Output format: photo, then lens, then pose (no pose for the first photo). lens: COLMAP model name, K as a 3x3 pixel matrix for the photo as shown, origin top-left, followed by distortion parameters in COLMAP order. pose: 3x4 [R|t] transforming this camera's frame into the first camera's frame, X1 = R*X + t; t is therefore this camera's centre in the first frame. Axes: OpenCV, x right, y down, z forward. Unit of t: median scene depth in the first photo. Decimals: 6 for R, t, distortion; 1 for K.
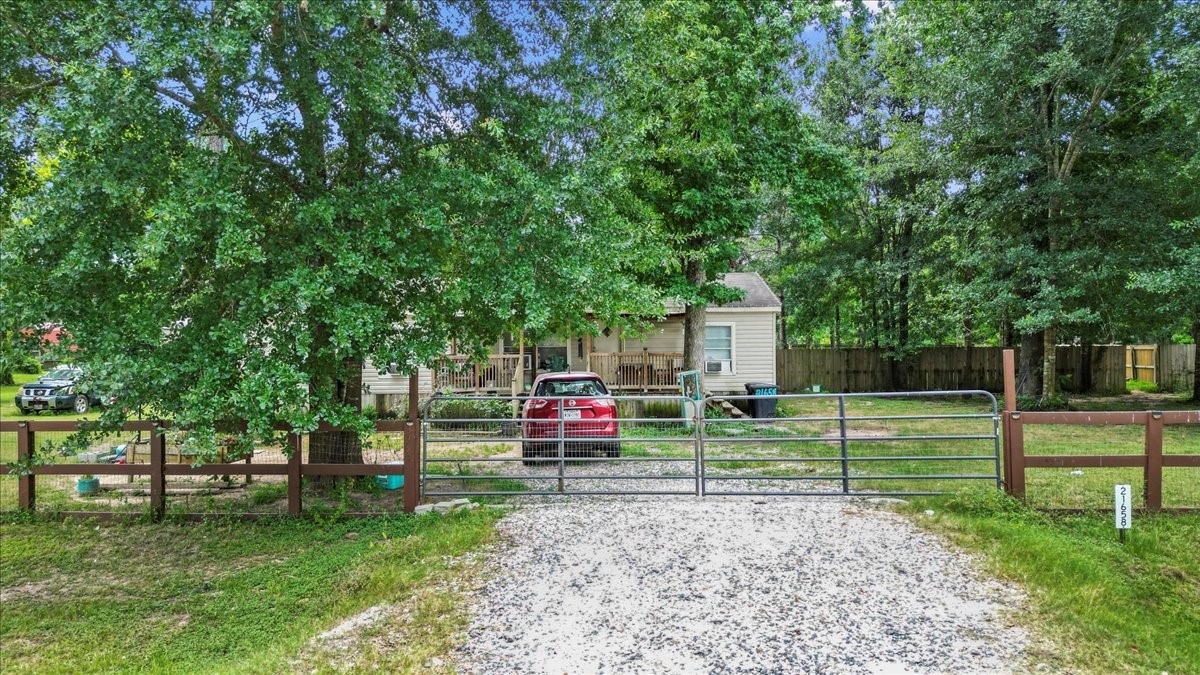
lens RADIAL K [[879.1, 0, 604.4], [0, 879.1, 335.6], [0, 0, 1]] dist [0.065297, -0.073921]
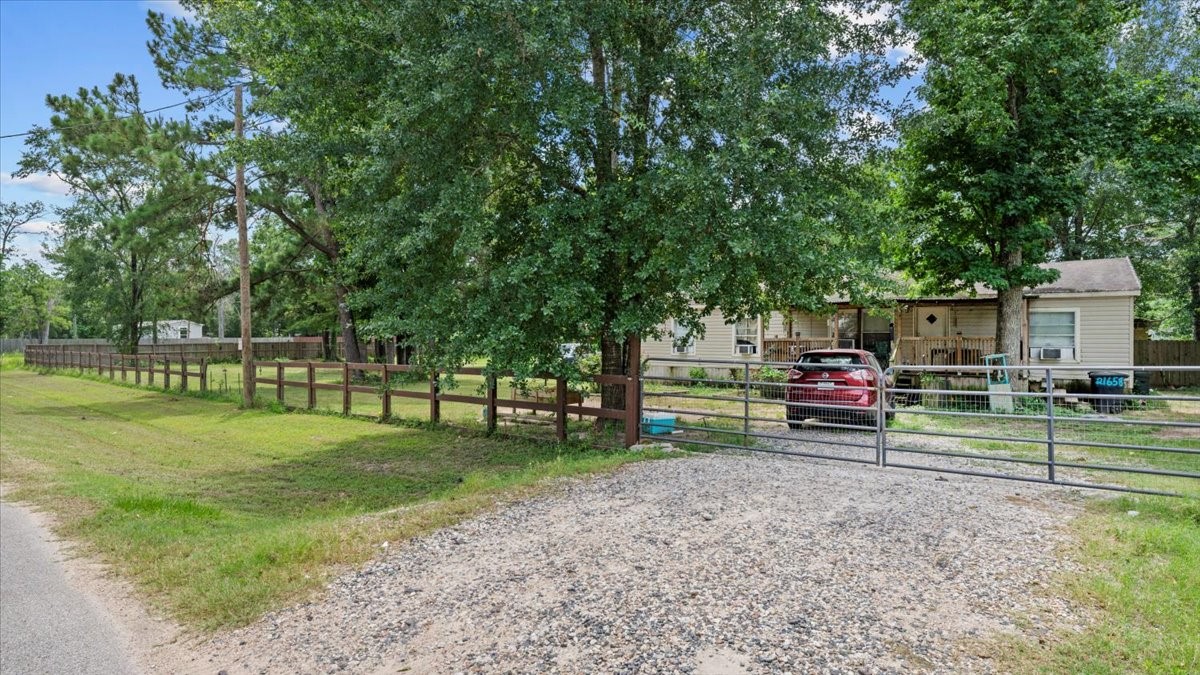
lens RADIAL K [[653.1, 0, 596.3], [0, 653.1, 333.4], [0, 0, 1]] dist [-0.000669, -0.001468]
pose [[0.816737, 0.007310, -0.576964, 0.139707], [-0.008655, 0.999962, 0.000417, 0.018886], [0.576945, 0.004653, 0.816770, 0.114955]]
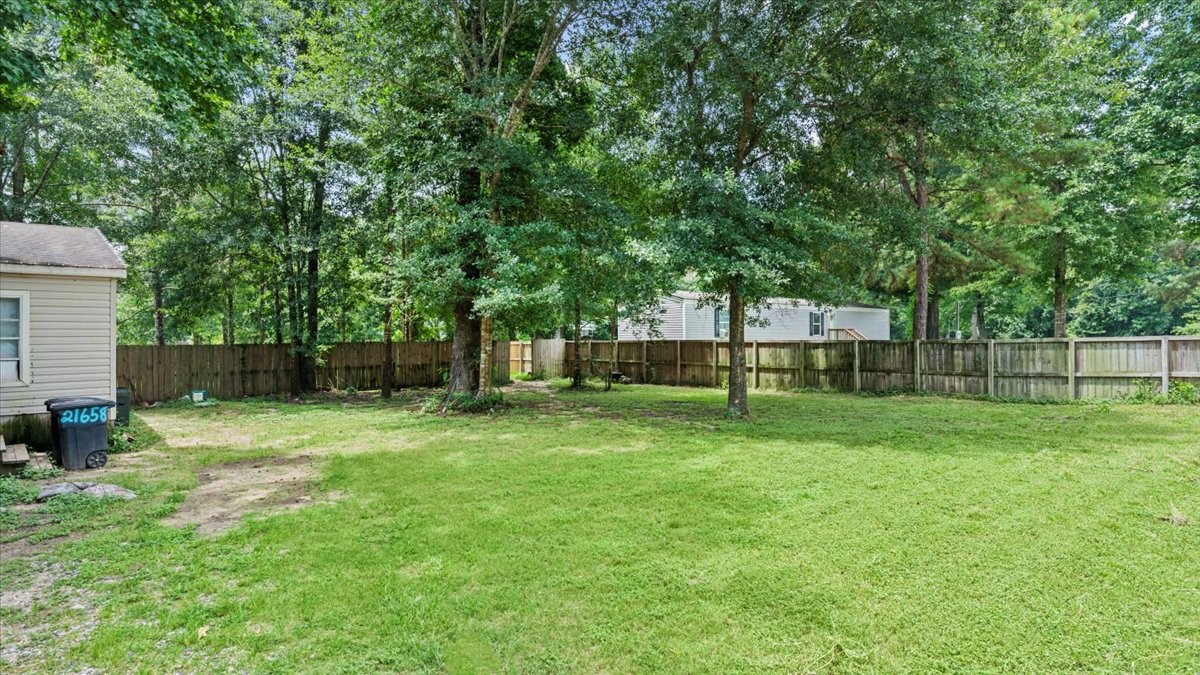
lens RADIAL K [[653.1, 0, 596.3], [0, 653.1, 333.4], [0, 0, 1]] dist [-0.000669, -0.001468]
pose [[0.721063, 0.006586, 0.692838, 0.131898], [0.002956, 0.999916, -0.012582, 0.019579], [-0.692863, 0.011121, 0.720983, 0.482875]]
